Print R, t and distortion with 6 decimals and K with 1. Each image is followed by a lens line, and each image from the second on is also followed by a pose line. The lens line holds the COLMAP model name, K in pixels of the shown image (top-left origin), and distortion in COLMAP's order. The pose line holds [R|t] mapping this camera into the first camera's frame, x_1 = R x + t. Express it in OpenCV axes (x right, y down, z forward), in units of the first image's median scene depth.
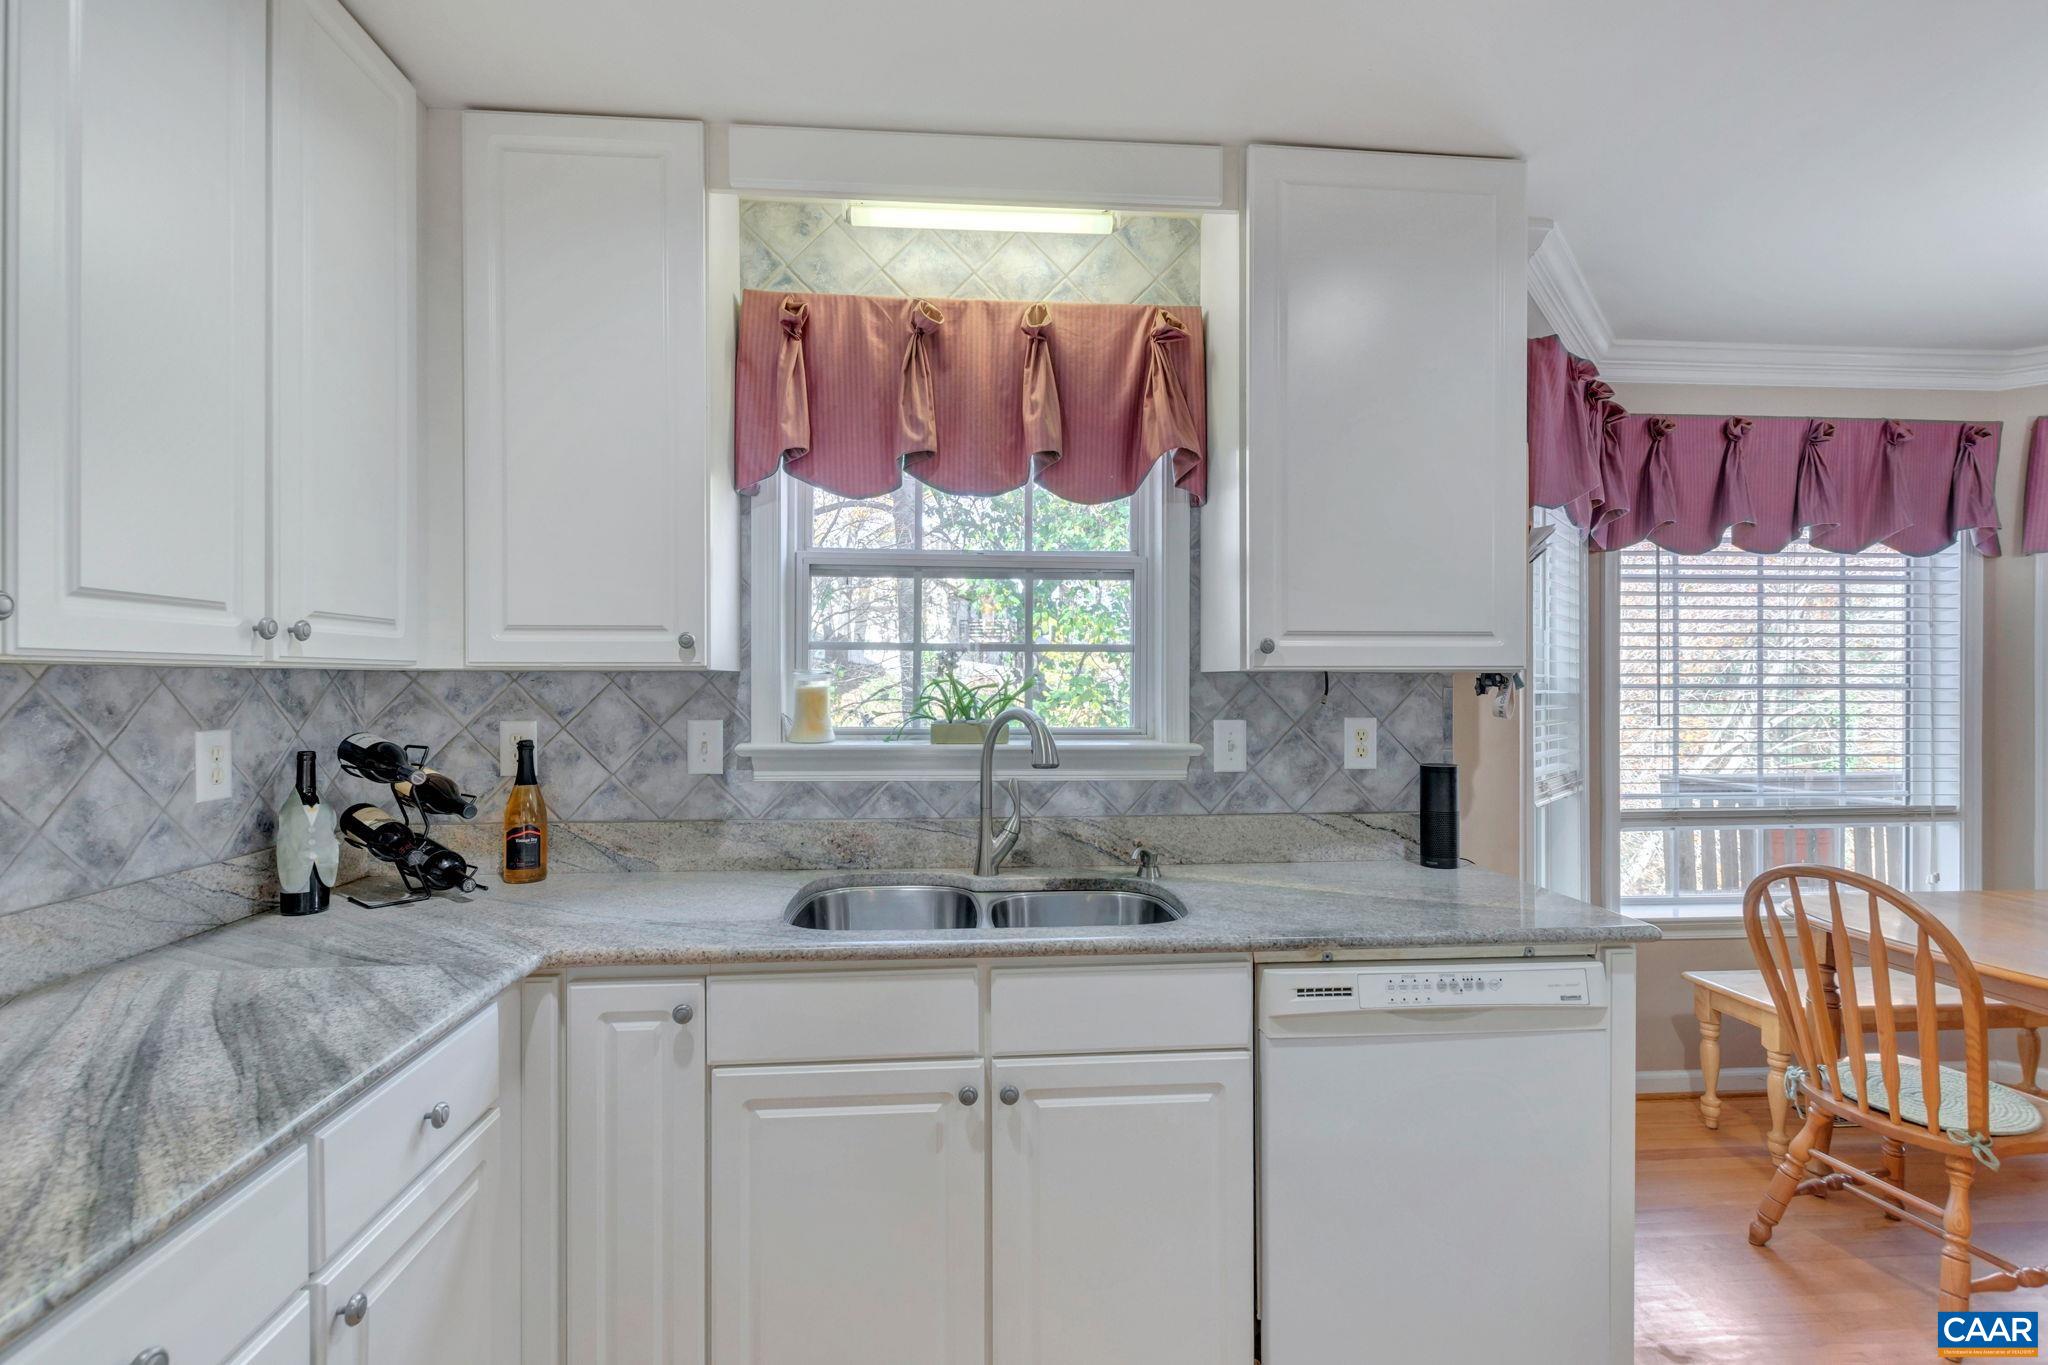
lens RADIAL K [[931.5, 0, 1025.8], [0, 931.5, 678.2], [0, 0, 1]] dist [0.002774, 0.000477]
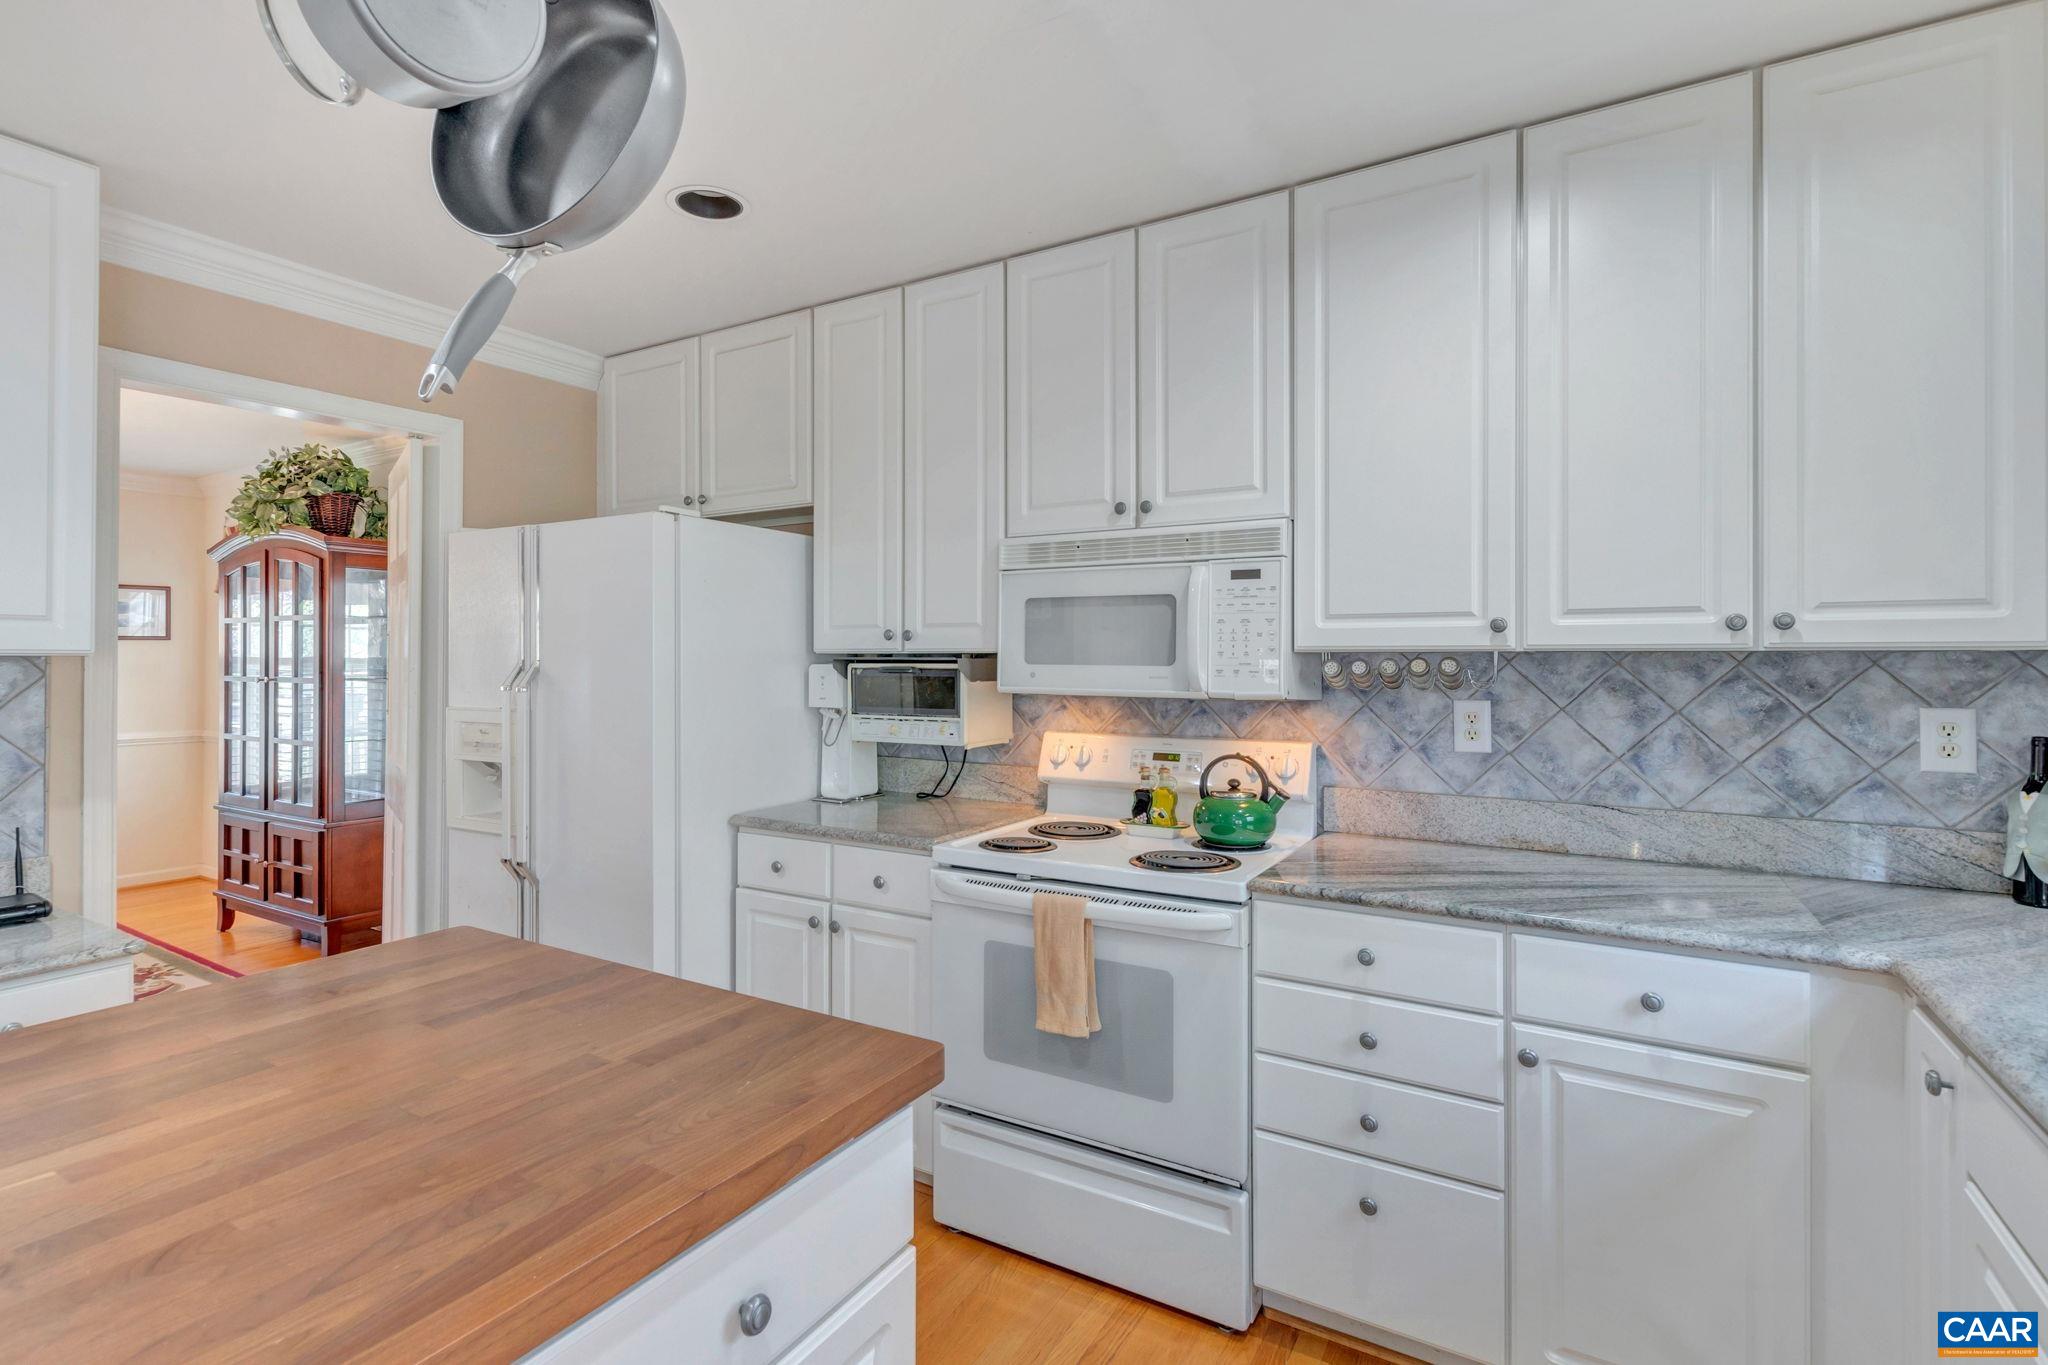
lens RADIAL K [[976.6, 0, 998.7], [0, 976.6, 654.2], [0, 0, 1]] dist [-0.003044, -0.000756]
pose [[-0.591202, -0.004928, -0.806509, 0.701245], [-0.001778, 0.999987, -0.004808, -0.000339], [0.806522, -0.001408, -0.591203, 0.766932]]
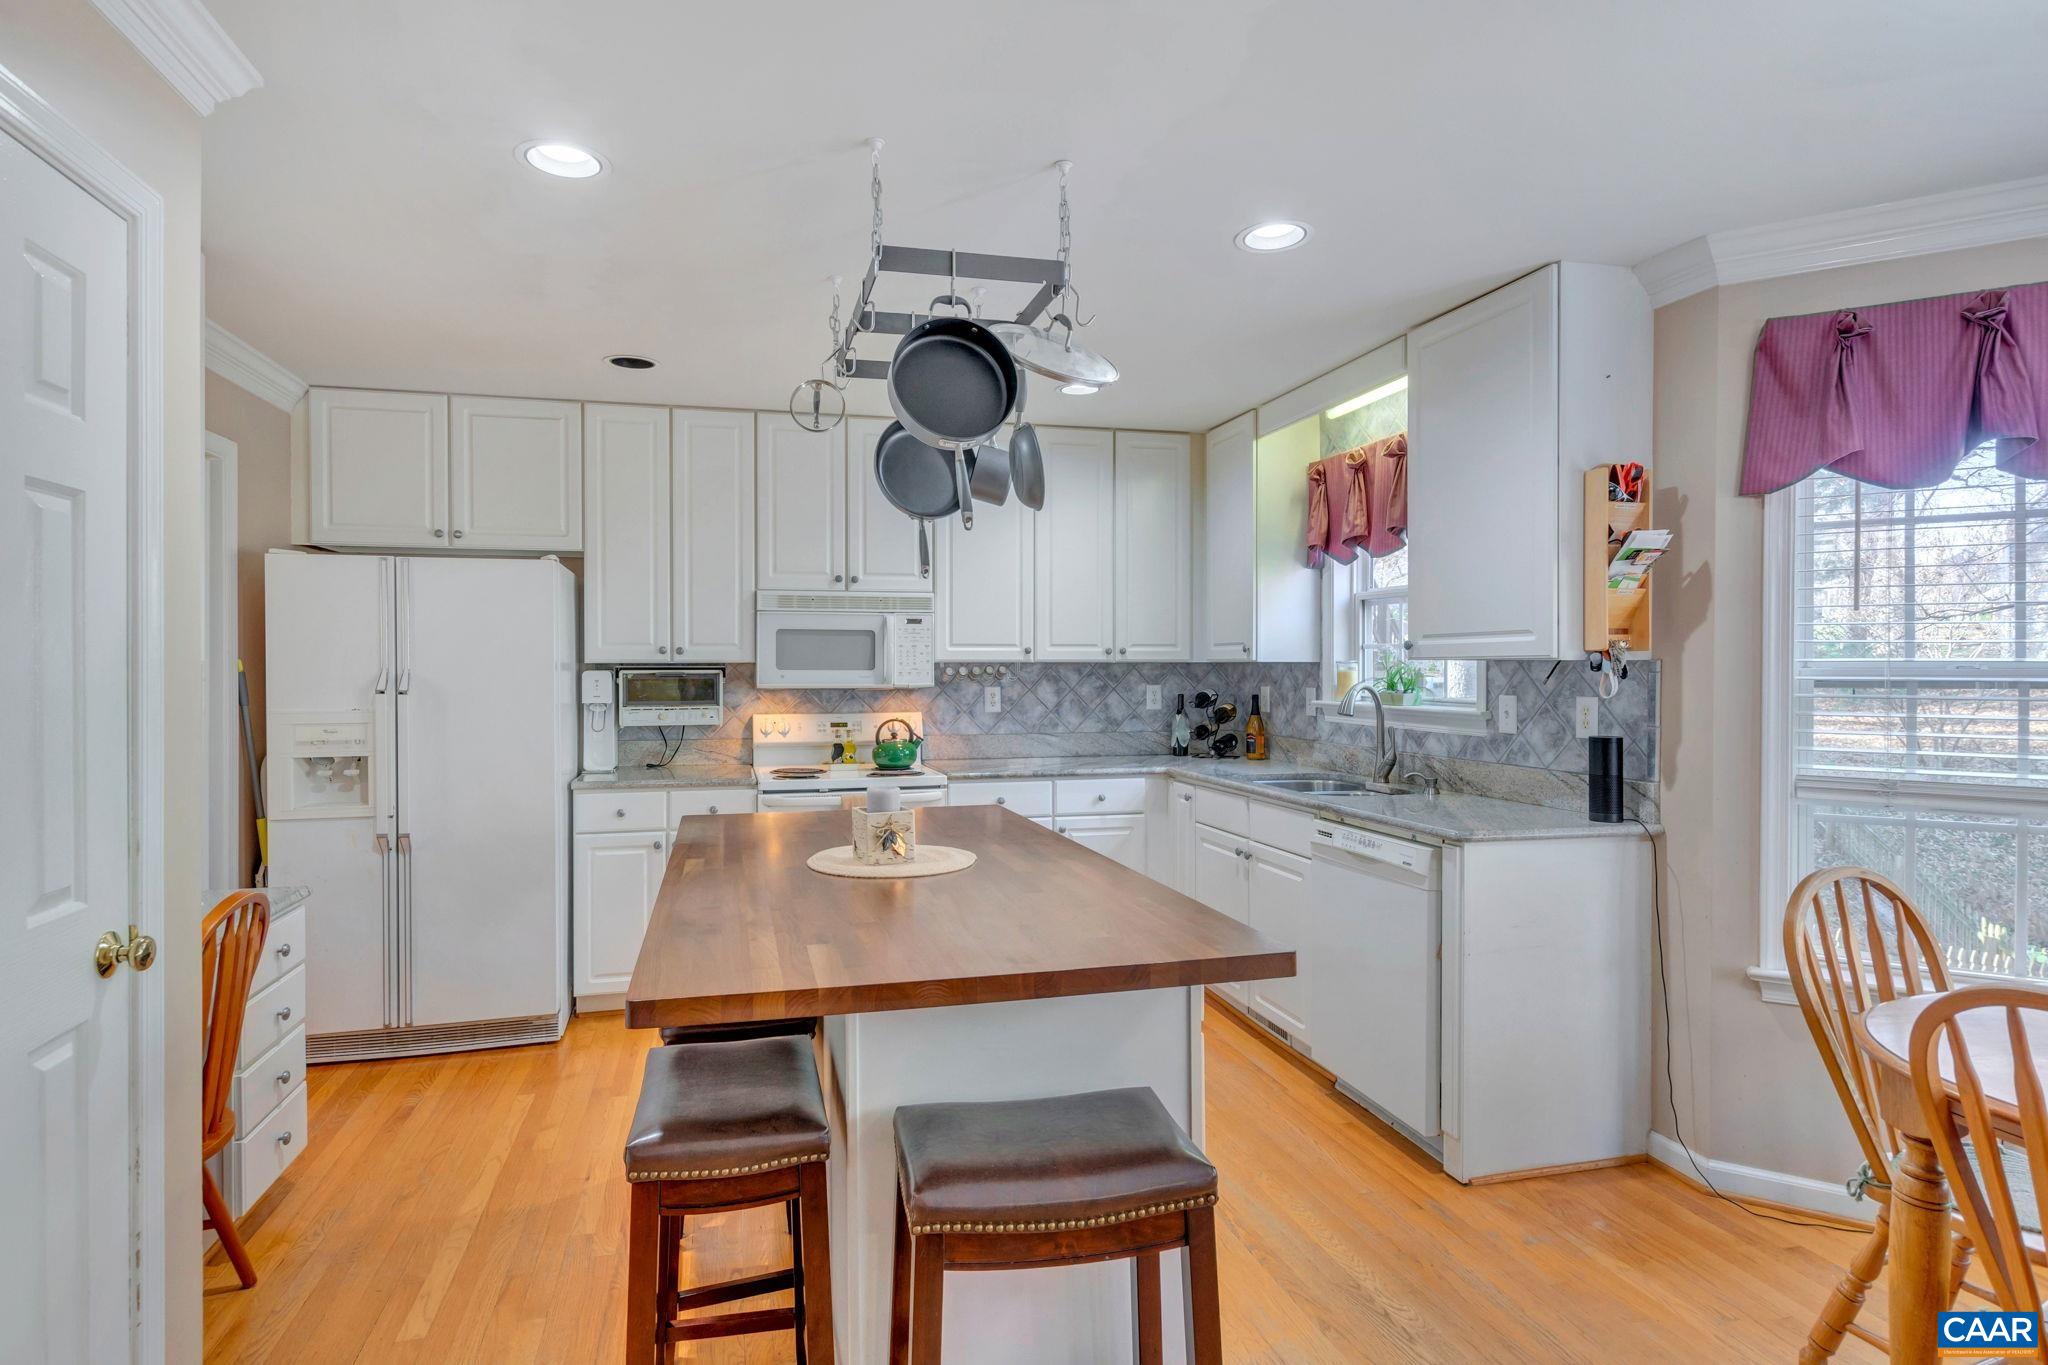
lens RADIAL K [[1060.6, 0, 1018.7], [0, 1060.6, 675.0], [0, 0, 1]] dist [0.017700, -0.000881]
pose [[0.184231, 0.005534, -0.982867, 2.172944], [0.001799, 0.999981, 0.005968, 0.005974], [0.982881, -0.002868, 0.184217, 0.008615]]
